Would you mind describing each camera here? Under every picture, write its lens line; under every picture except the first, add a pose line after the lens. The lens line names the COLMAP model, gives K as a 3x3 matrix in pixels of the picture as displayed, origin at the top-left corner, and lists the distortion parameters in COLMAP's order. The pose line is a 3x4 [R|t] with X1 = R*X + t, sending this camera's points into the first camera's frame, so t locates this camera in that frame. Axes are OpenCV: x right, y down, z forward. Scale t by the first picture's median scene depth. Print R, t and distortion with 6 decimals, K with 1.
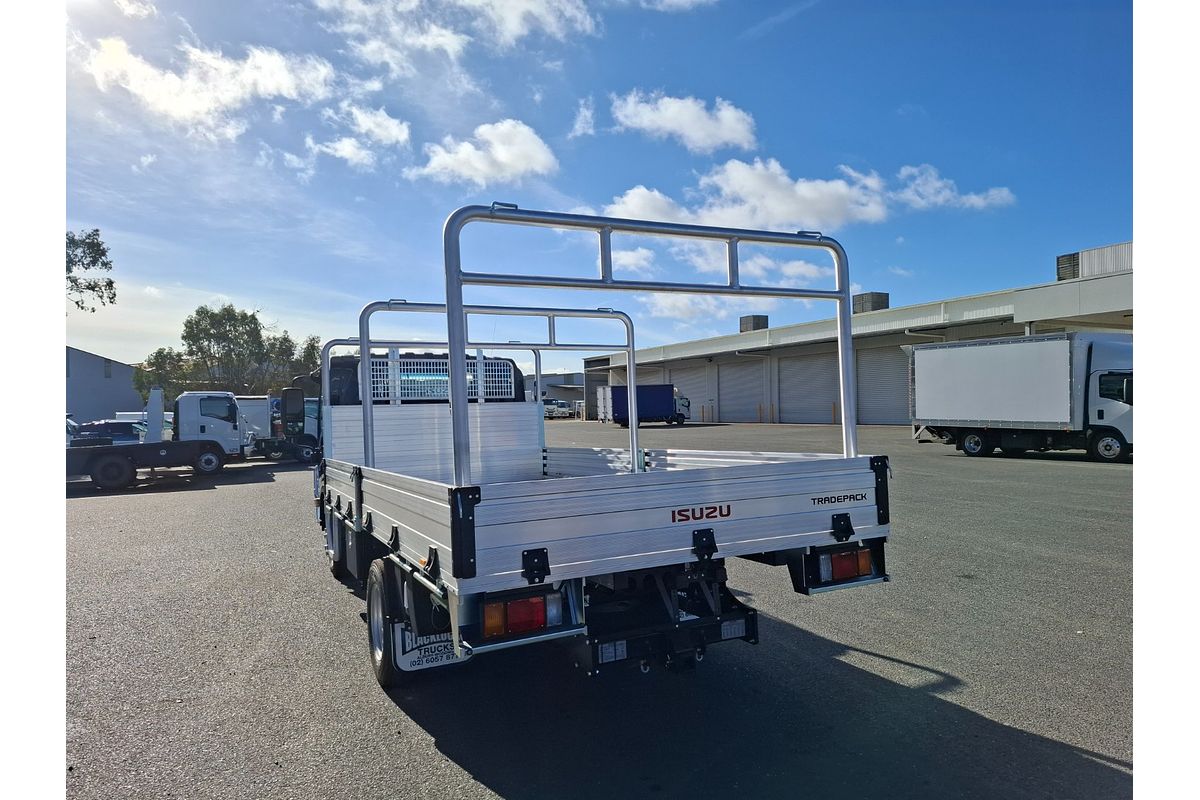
lens RADIAL K [[762.3, 0, 565.6], [0, 762.3, 425.3], [0, 0, 1]] dist [0.120128, -0.128516]
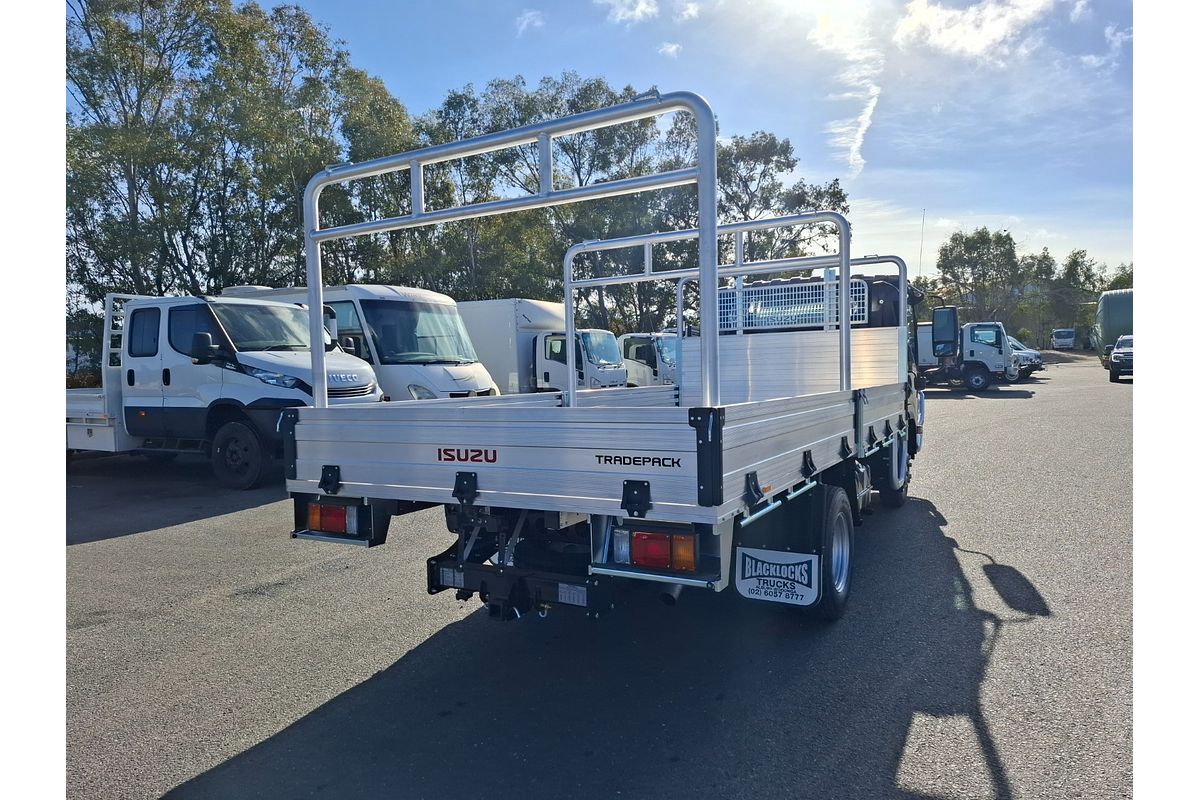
lens RADIAL K [[737.1, 0, 594.7], [0, 737.1, 391.6], [0, 0, 1]] dist [0.103434, -0.115952]
pose [[0.590142, 0.047526, -0.805900, 0.456397], [-0.002381, 0.998364, 0.057132, -0.007331], [0.807296, -0.031797, 0.589289, 0.268975]]
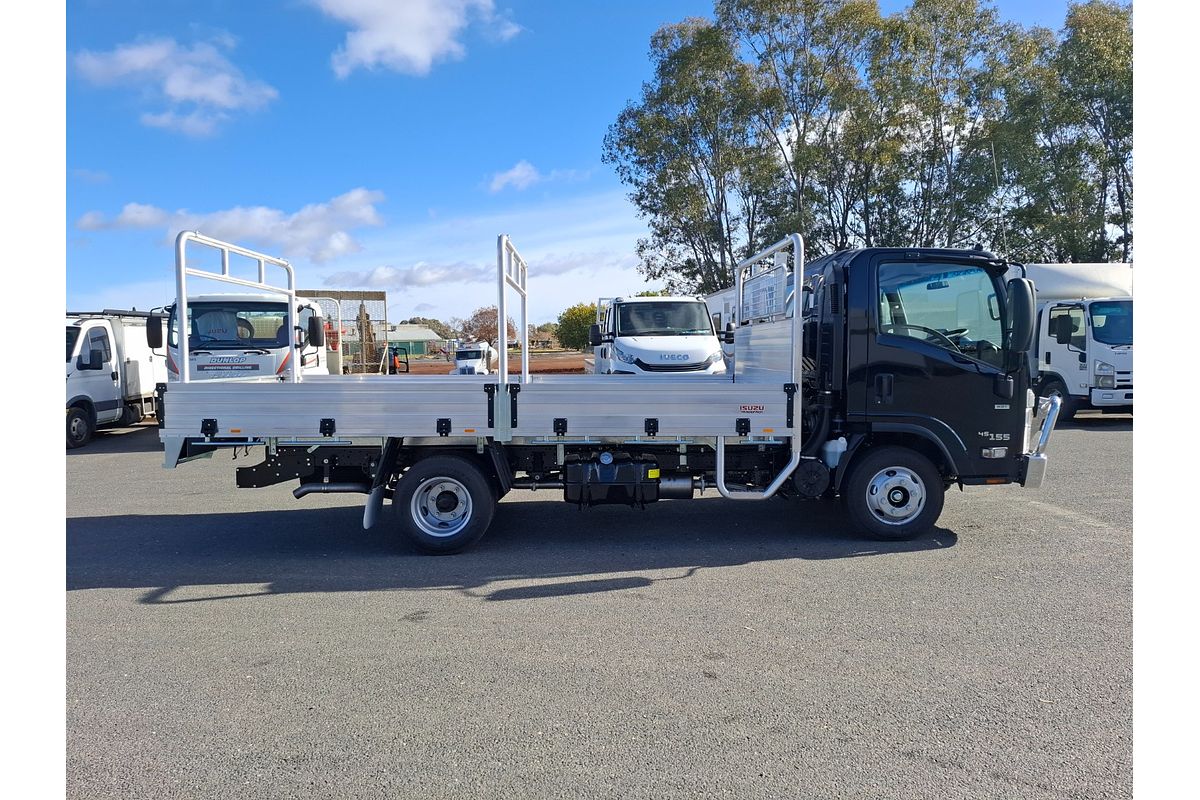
lens RADIAL K [[737.1, 0, 594.7], [0, 737.1, 391.6], [0, 0, 1]] dist [0.103434, -0.115952]
pose [[-0.405027, 0.090635, -0.909801, 0.713796], [0.017446, 0.995659, 0.091421, -0.031480], [0.914138, 0.021156, -0.404850, 1.204897]]
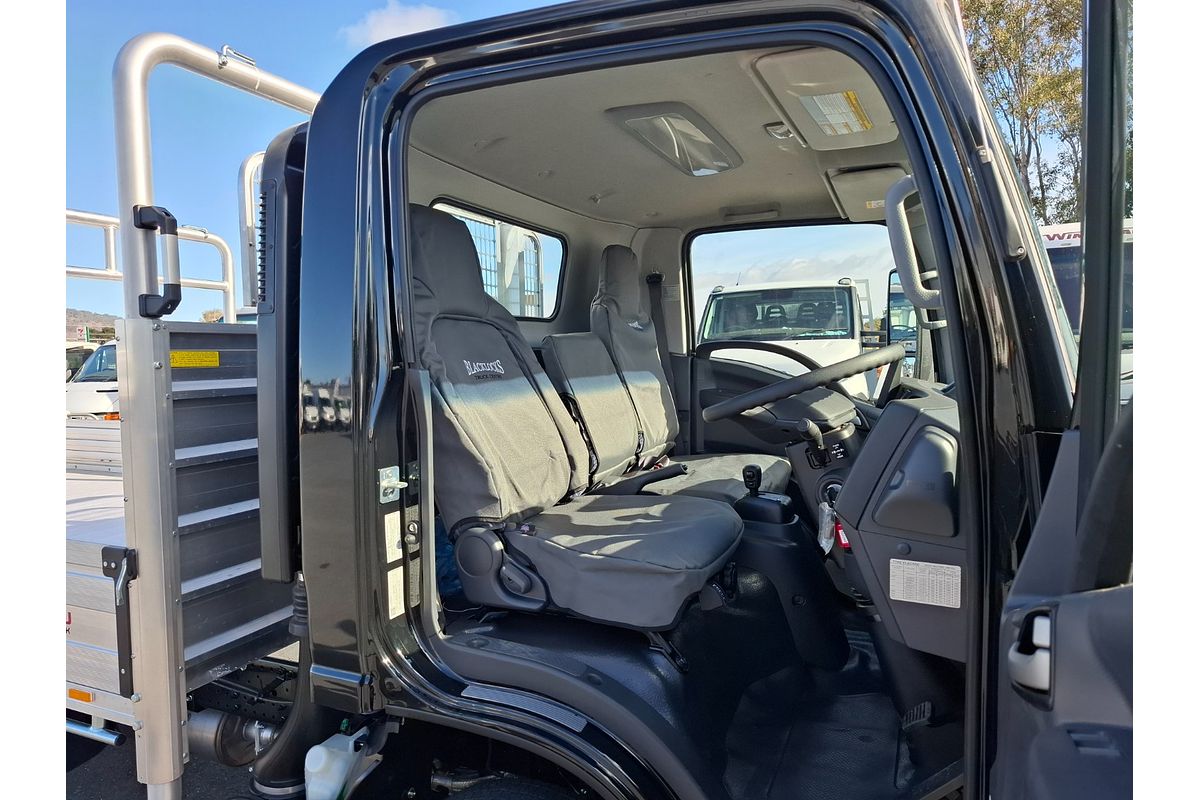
lens RADIAL K [[736.6, 0, 613.1], [0, 736.6, 391.6], [0, 0, 1]] dist [0.057253, -0.047243]
pose [[-0.739466, 0.087460, -0.667488, -0.008554], [0.045422, 0.995747, 0.080152, -0.023293], [0.671660, 0.028951, -0.740294, 1.335949]]
